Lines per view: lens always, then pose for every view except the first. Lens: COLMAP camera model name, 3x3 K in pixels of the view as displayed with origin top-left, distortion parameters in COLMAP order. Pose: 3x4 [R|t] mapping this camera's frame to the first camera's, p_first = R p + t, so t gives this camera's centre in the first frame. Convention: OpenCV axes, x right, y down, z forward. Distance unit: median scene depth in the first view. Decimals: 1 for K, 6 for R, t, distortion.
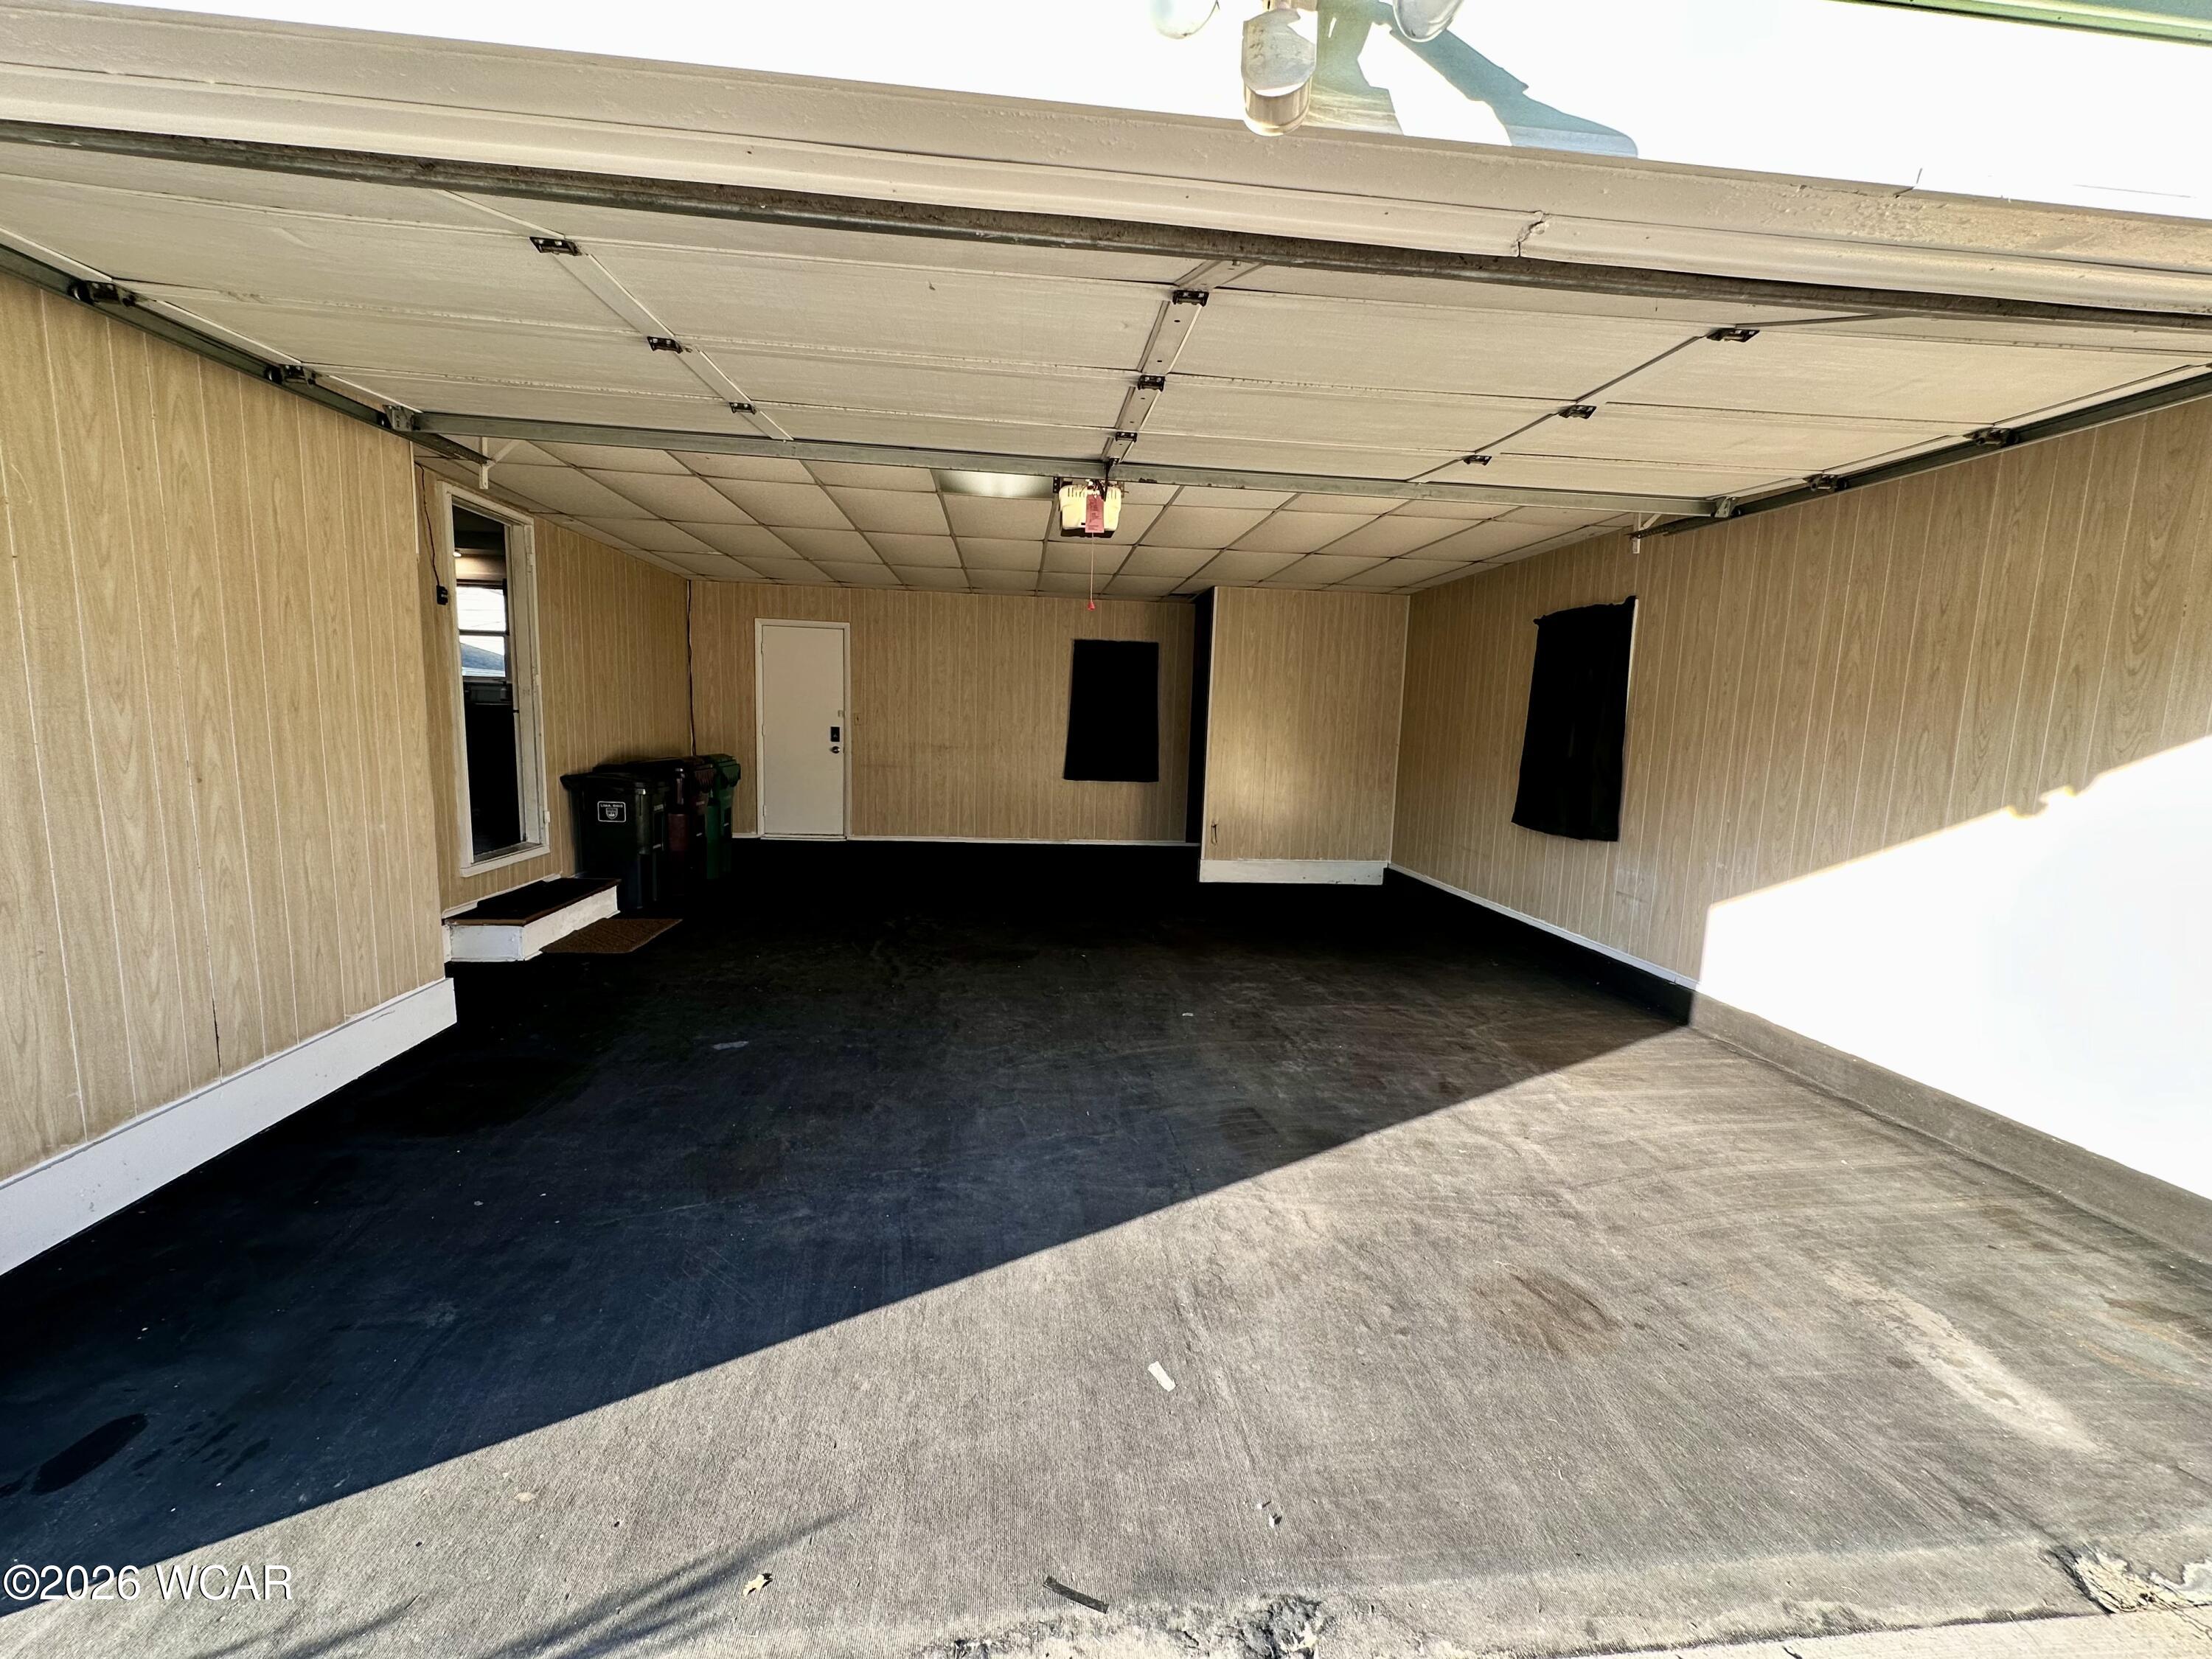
lens RADIAL K [[880.6, 0, 1096.5], [0, 880.6, 821.3], [0, 0, 1]] dist [-0.002159, 0.000406]
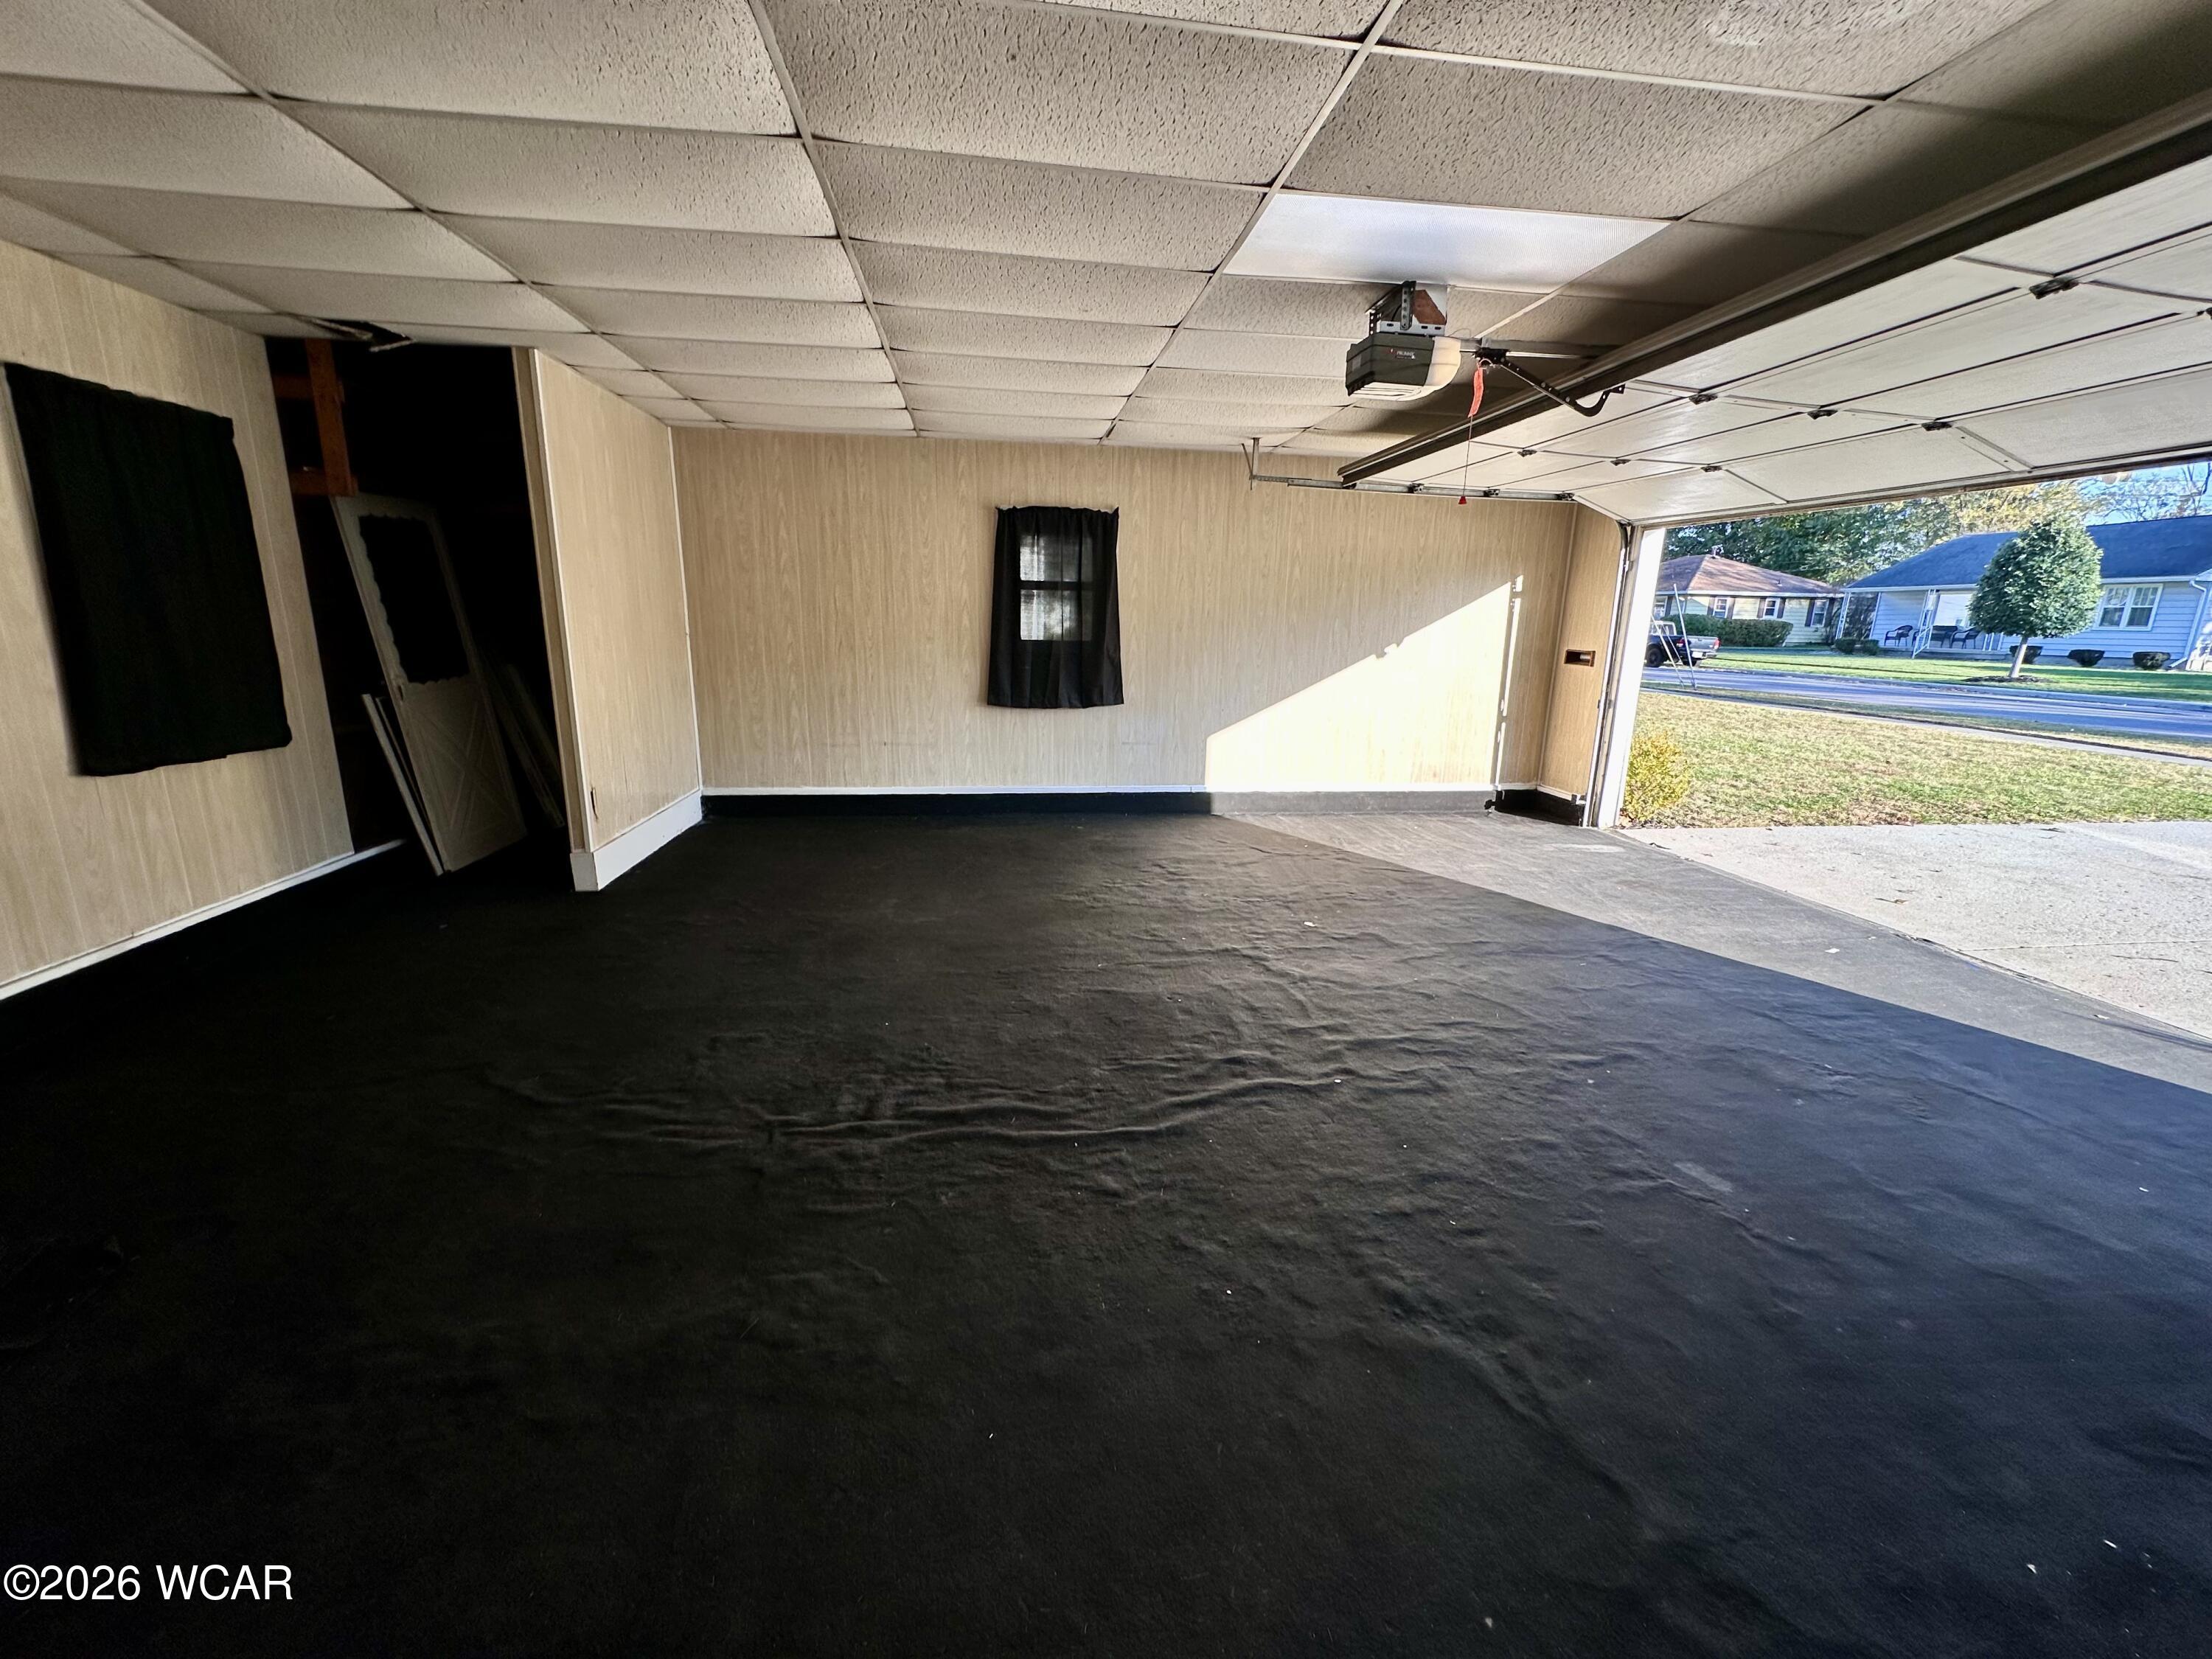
lens RADIAL K [[880.6, 0, 1098.8], [0, 880.6, 841.4], [0, 0, 1]] dist [-0.002159, 0.000406]
pose [[-0.032059, -0.274519, 0.961047, -0.837666], [0.095611, 0.956289, 0.276349, -0.173528], [-0.994902, 0.100747, -0.004410, 1.250087]]
